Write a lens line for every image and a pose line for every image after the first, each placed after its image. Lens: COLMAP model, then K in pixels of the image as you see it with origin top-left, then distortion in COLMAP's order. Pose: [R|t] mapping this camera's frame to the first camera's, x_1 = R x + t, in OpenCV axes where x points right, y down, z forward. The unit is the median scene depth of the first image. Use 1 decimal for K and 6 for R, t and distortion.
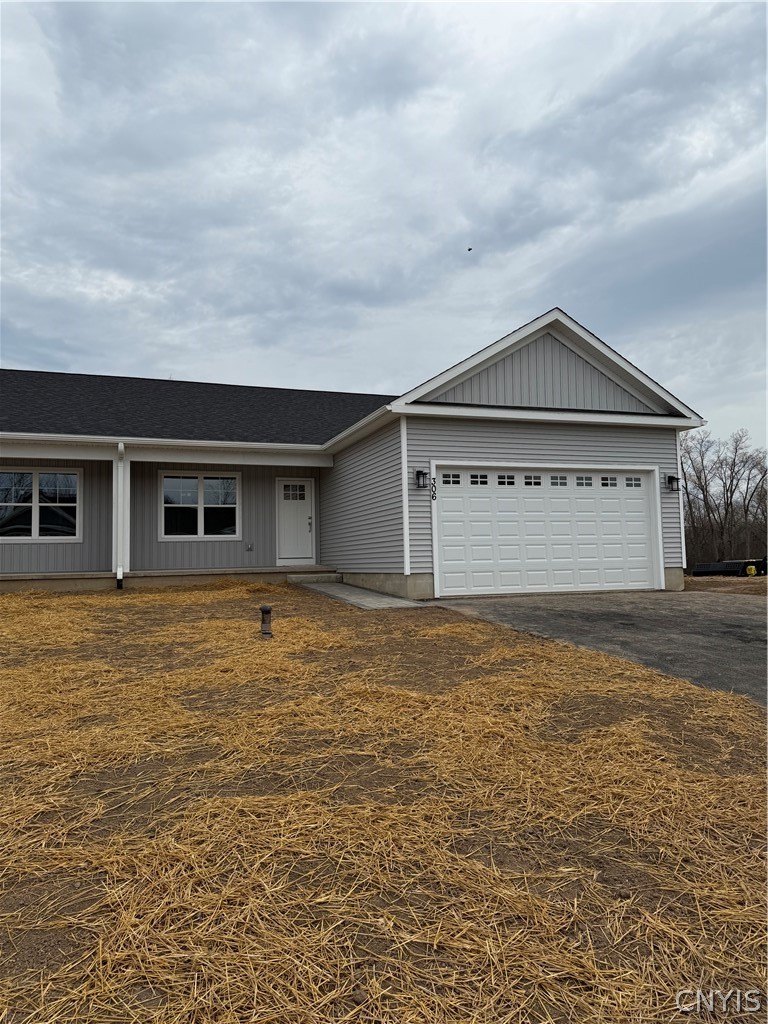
lens RADIAL K [[726.9, 0, 384.0], [0, 726.9, 512.0], [0, 0, 1]] dist [-0.007755, -0.005301]
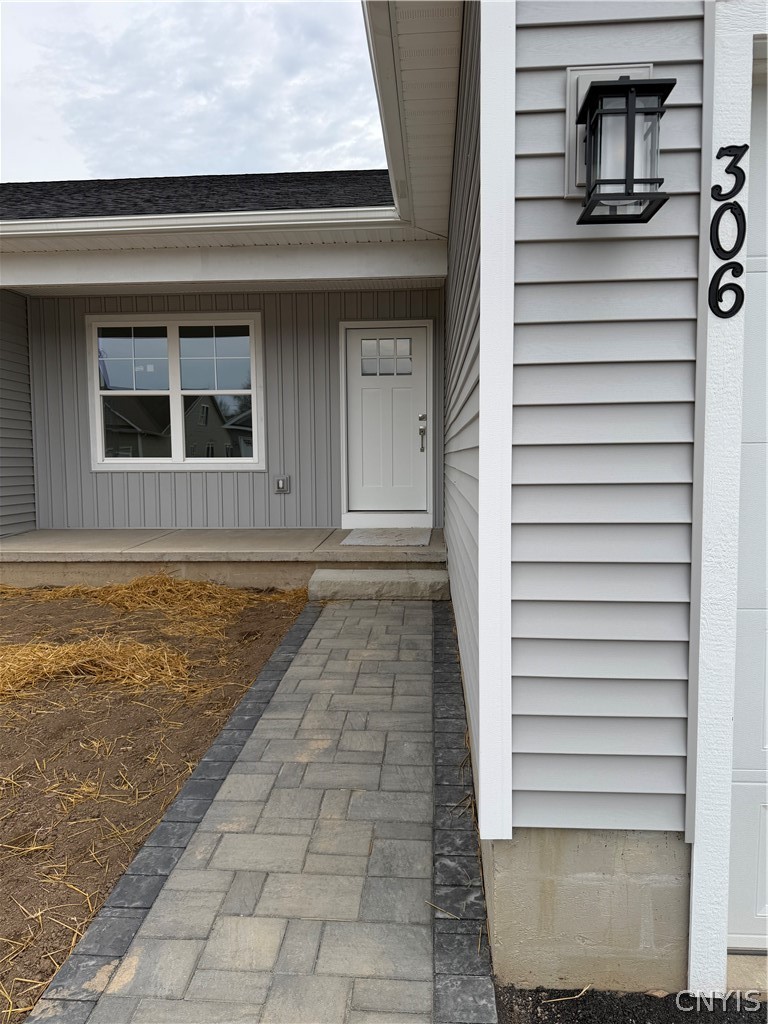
lens RADIAL K [[726.9, 0, 384.0], [0, 726.9, 512.0], [0, 0, 1]] dist [-0.007755, -0.005301]
pose [[0.916597, 0.048380, -0.396875, 0.049465], [0.012696, 0.988629, 0.149840, -0.001210], [0.399611, -0.142382, 0.905560, 0.634493]]
